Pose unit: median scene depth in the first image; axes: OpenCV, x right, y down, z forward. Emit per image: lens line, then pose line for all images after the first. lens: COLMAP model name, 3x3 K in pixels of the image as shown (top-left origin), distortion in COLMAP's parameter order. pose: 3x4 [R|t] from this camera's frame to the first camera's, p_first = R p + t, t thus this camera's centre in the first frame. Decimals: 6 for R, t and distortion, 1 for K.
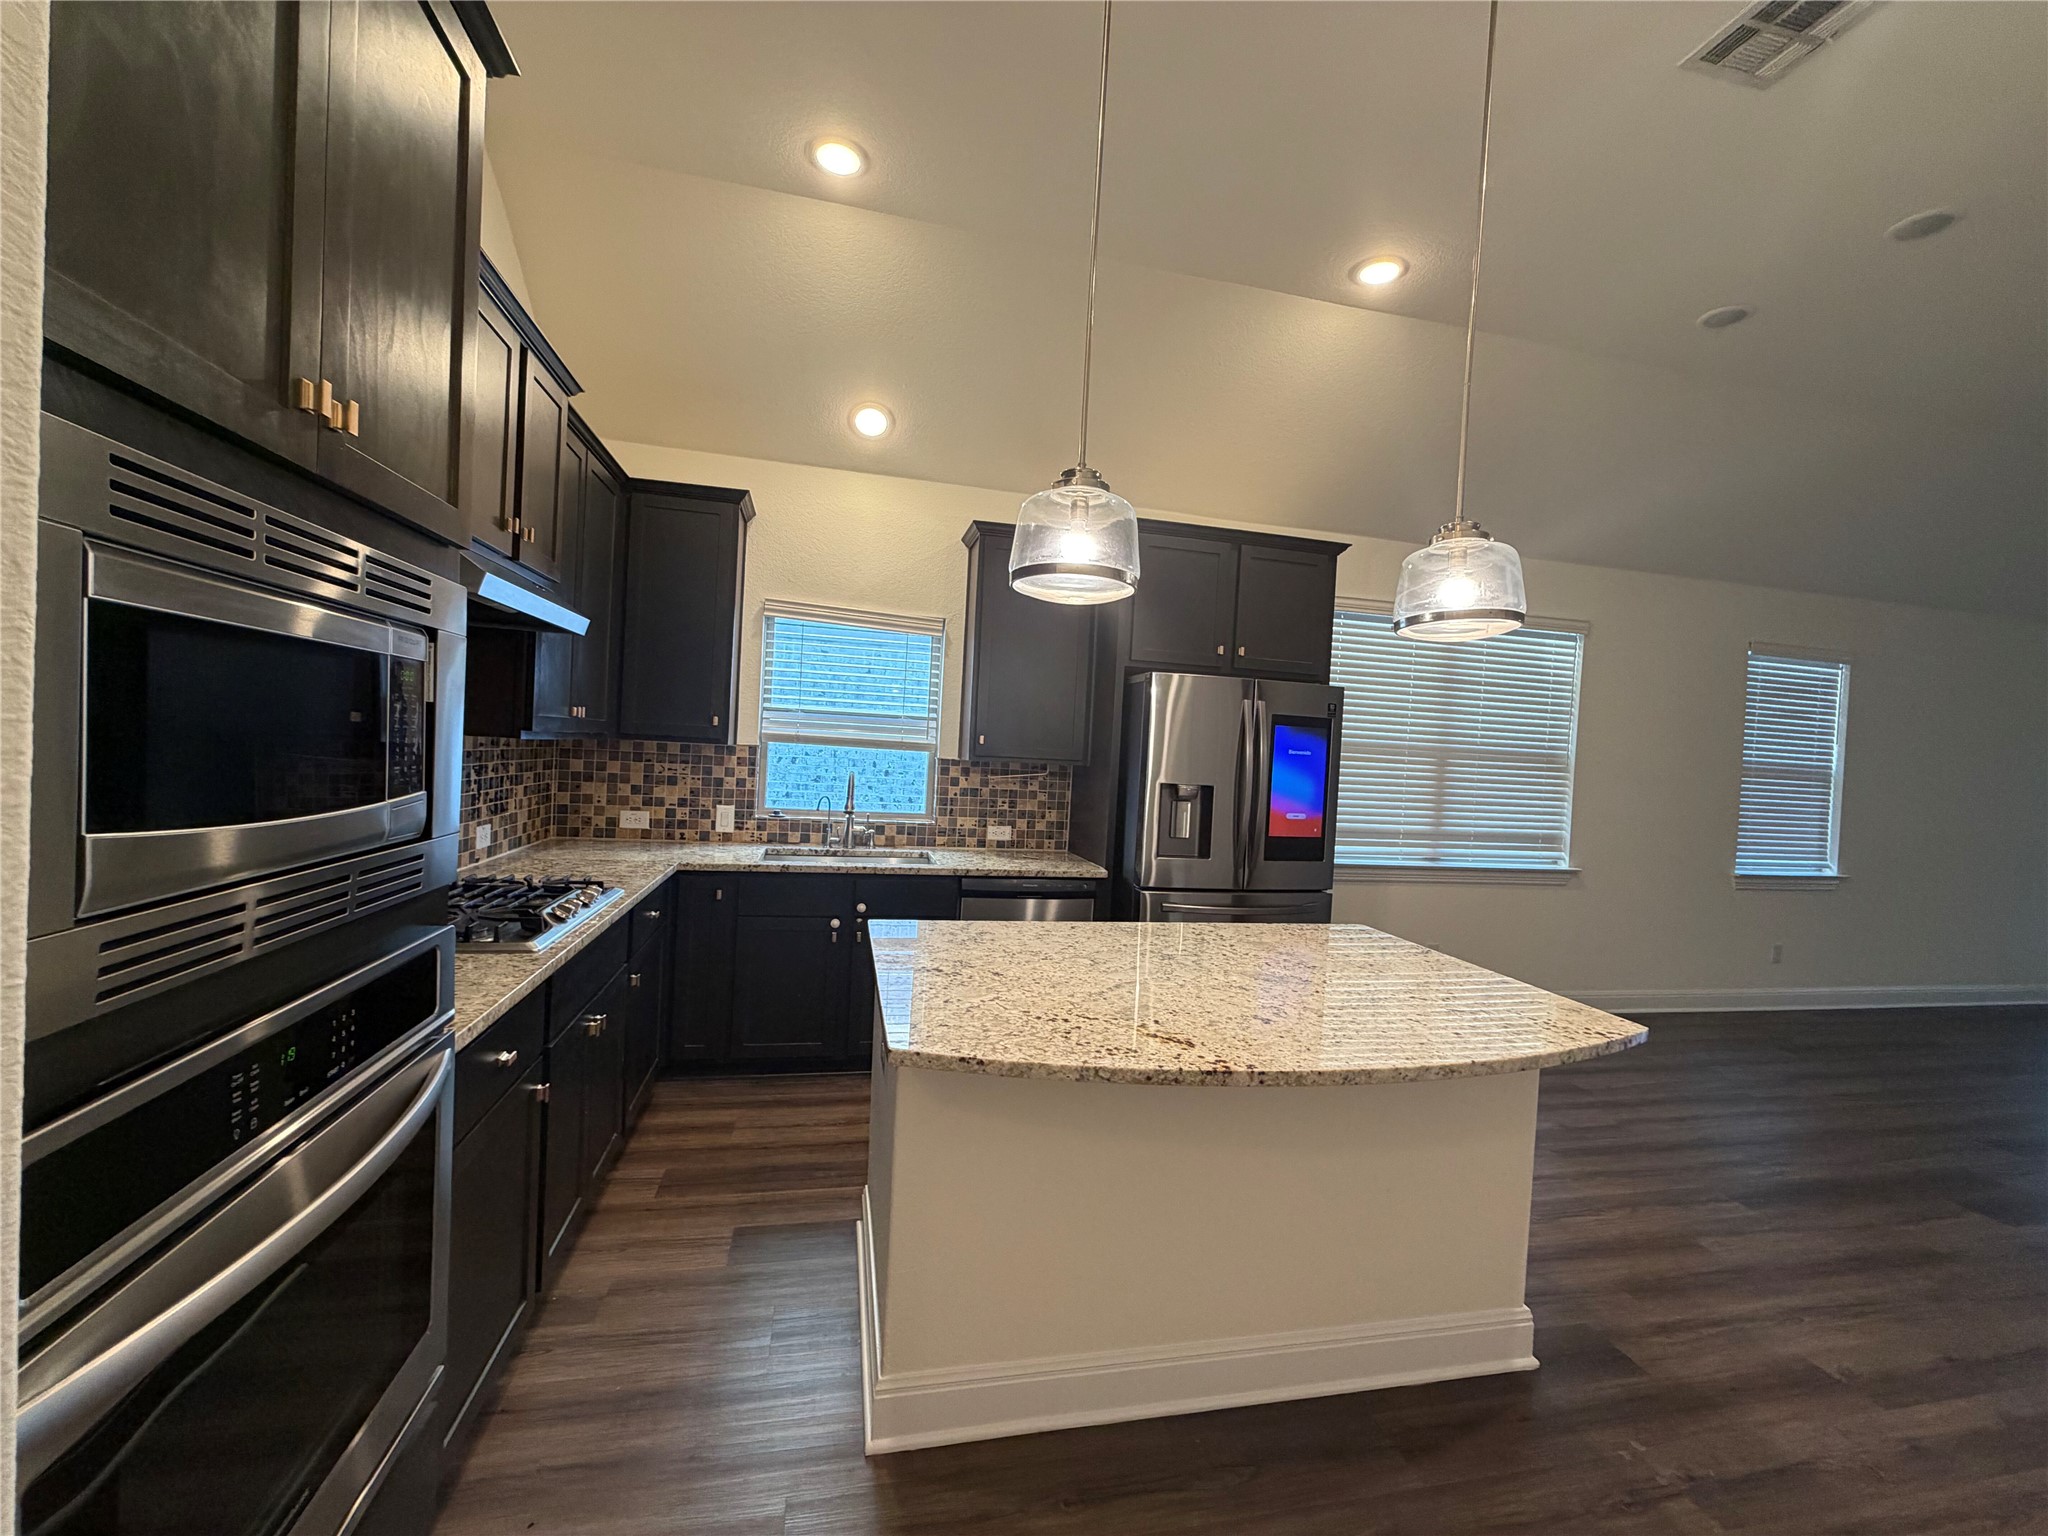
lens RADIAL K [[817.6, 0, 1019.0], [0, 817.6, 766.8], [0, 0, 1]] dist [0.000441, 0.000177]
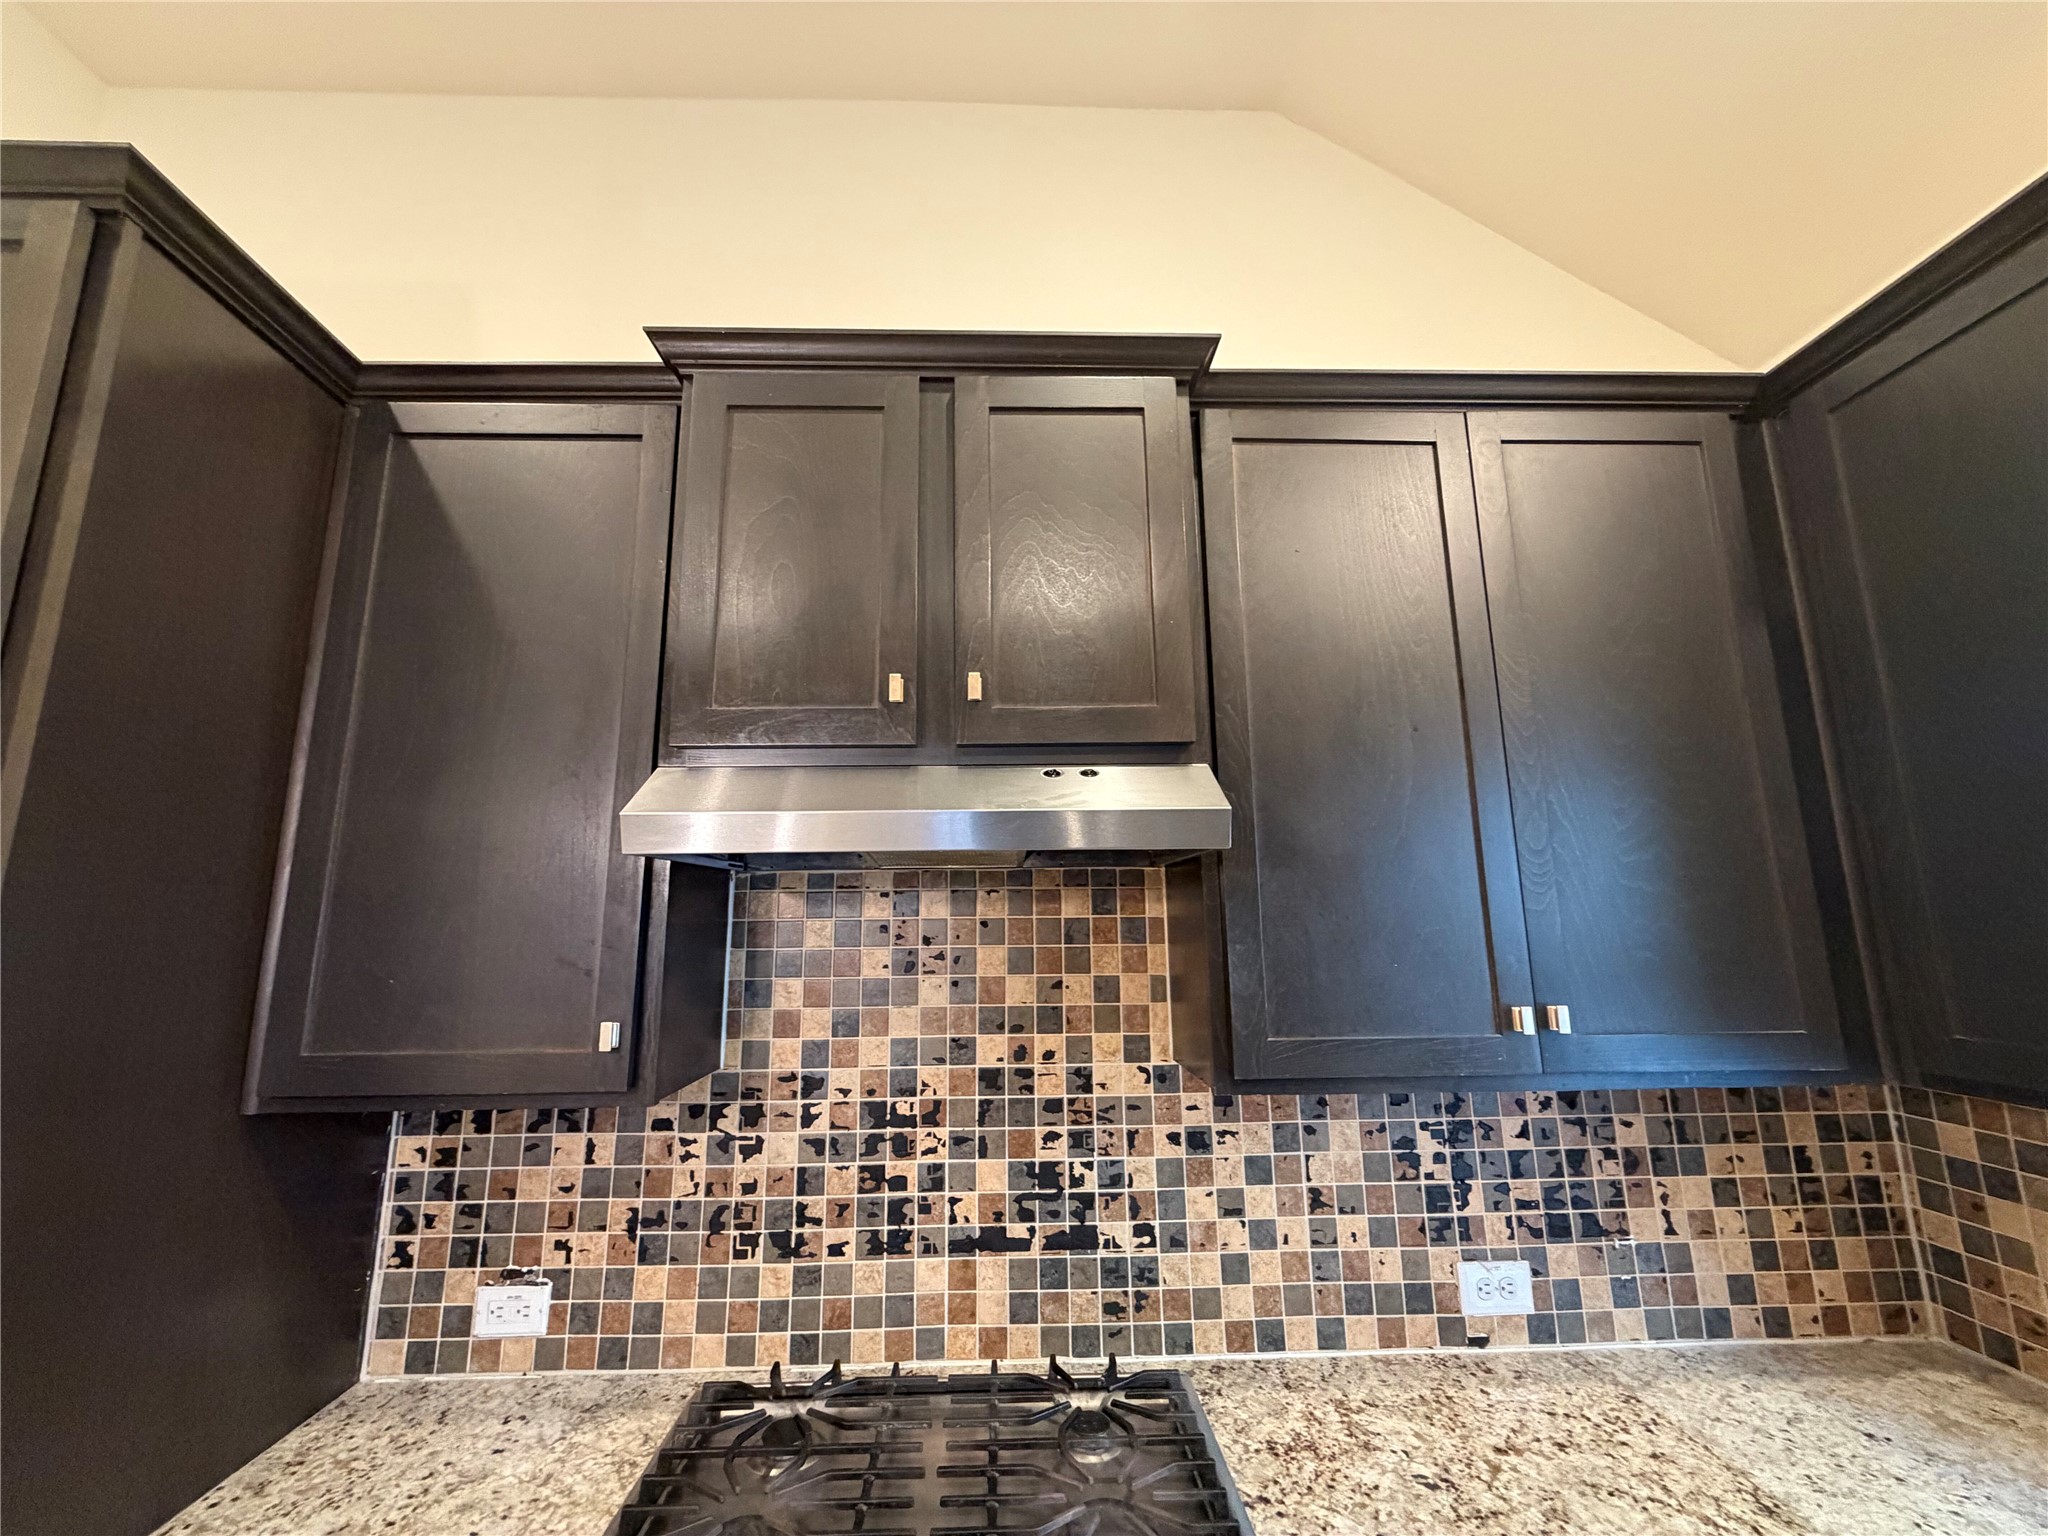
lens RADIAL K [[817.6, 0, 1018.3], [0, 817.6, 765.4], [0, 0, 1]] dist [0.000441, 0.000177]
pose [[-0.186658, -0.234226, -0.954095, -0.128331], [-0.023134, 0.971942, -0.234081, -0.114772], [0.982153, -0.021622, -0.186839, 1.097477]]
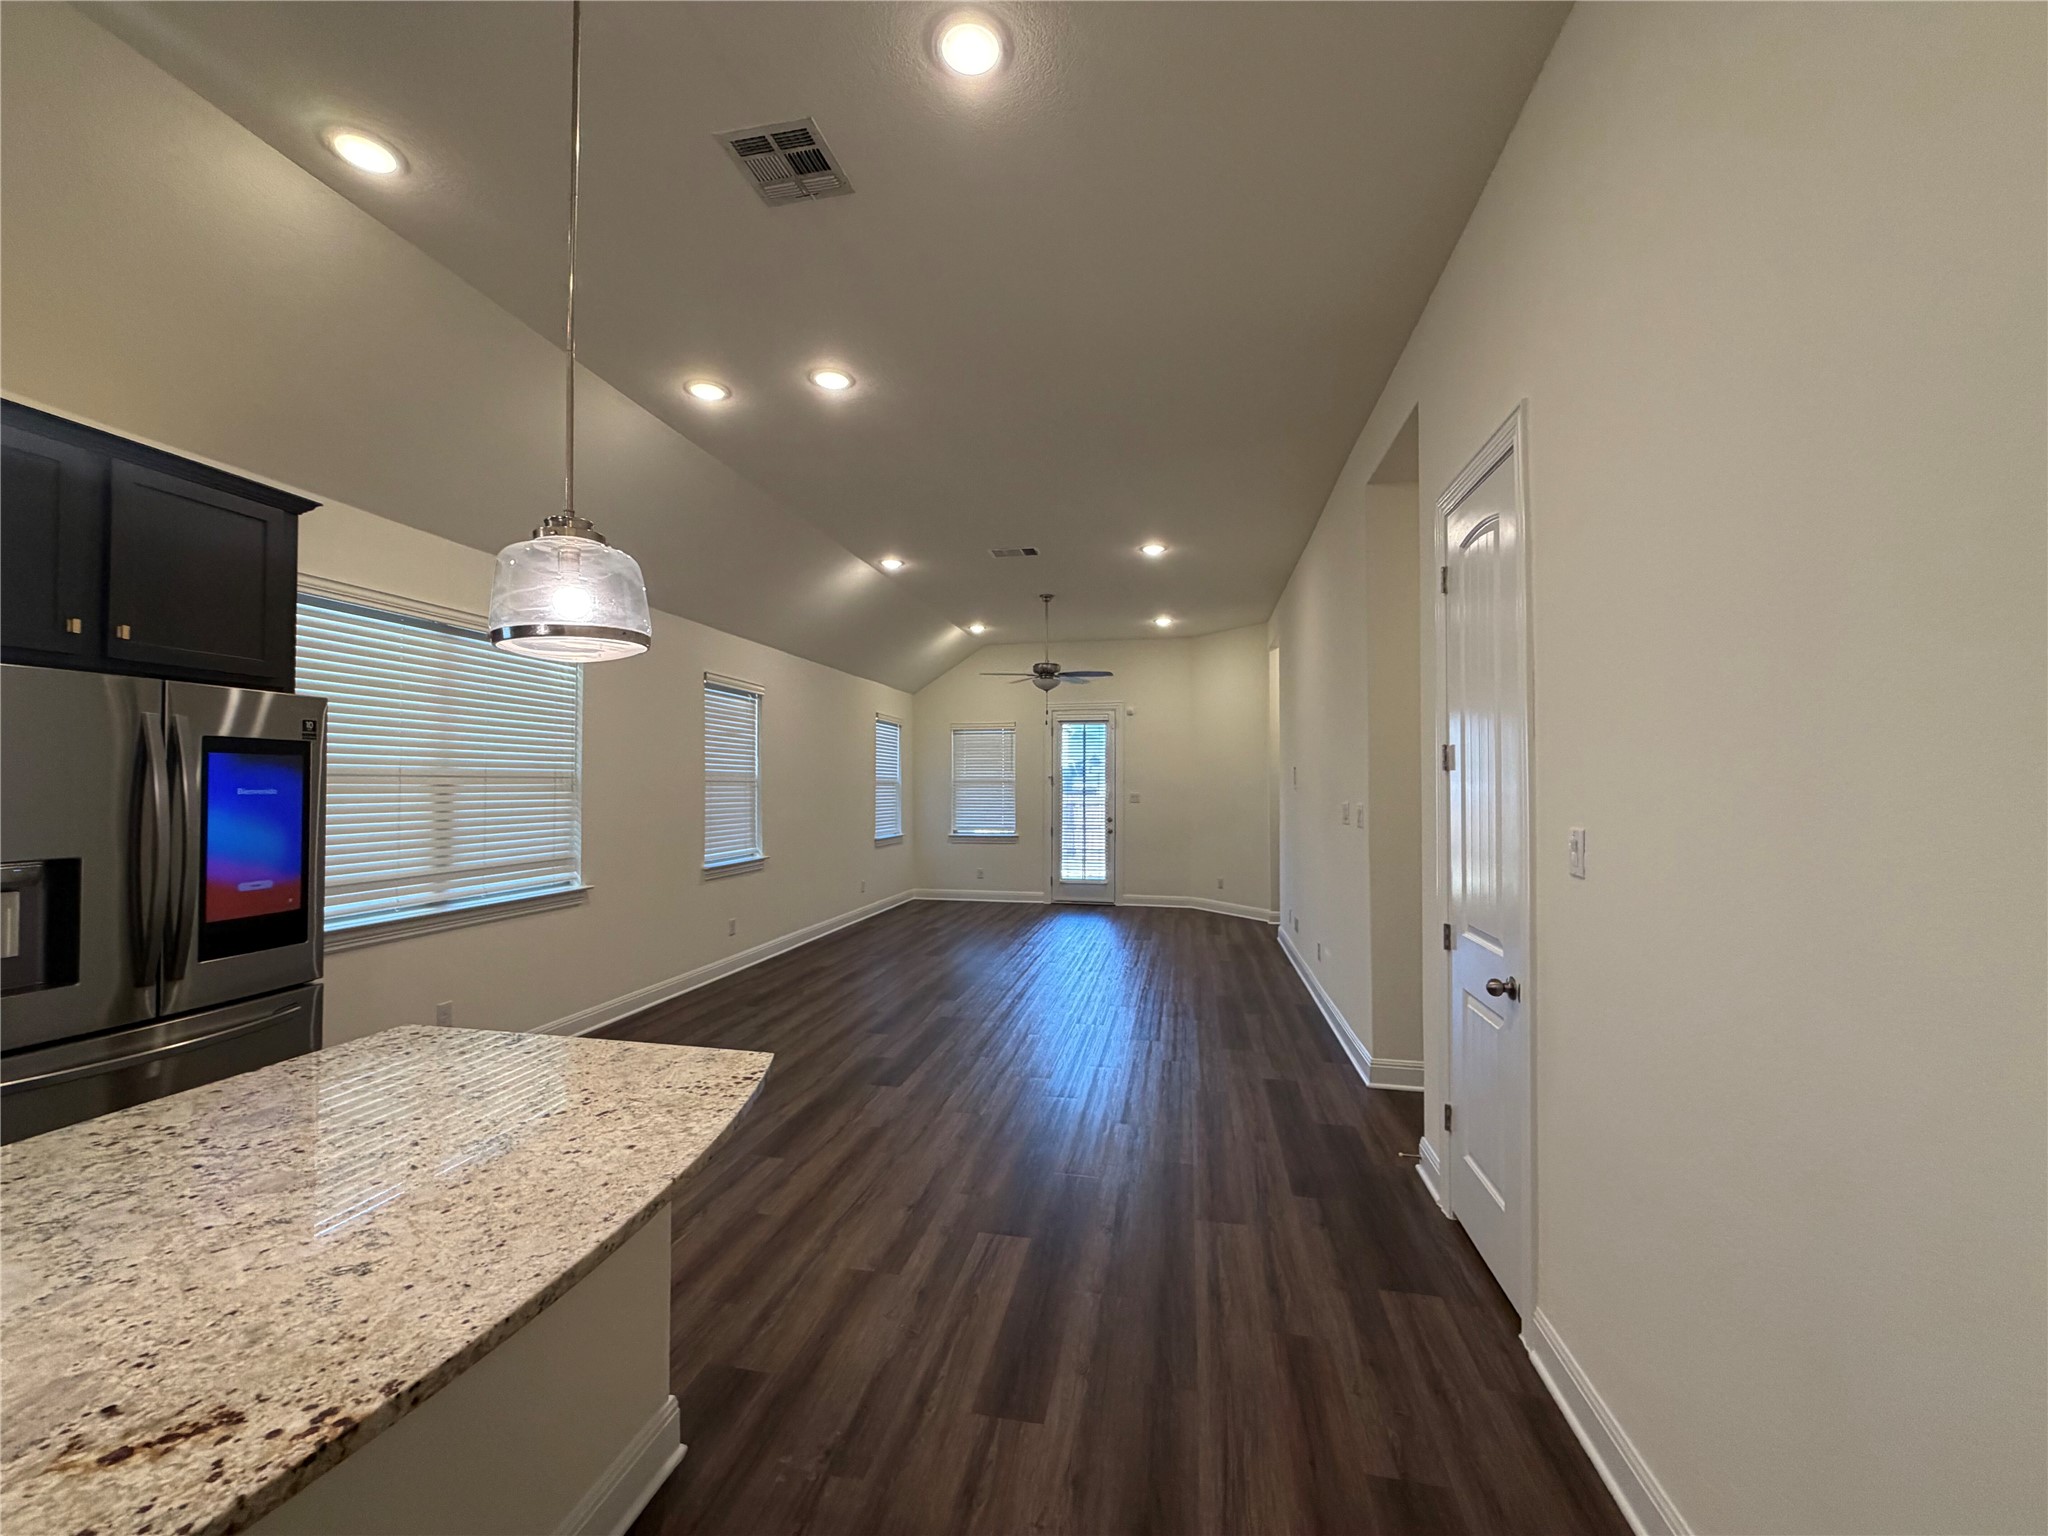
lens RADIAL K [[817.6, 0, 1018.3], [0, 817.6, 768.8], [0, 0, 1]] dist [0.000441, 0.000177]
pose [[0.410163, -0.033708, 0.911389, -0.027694], [0.040605, 0.999001, 0.018674, -0.037432], [-0.911108, 0.029348, 0.411122, 0.223588]]
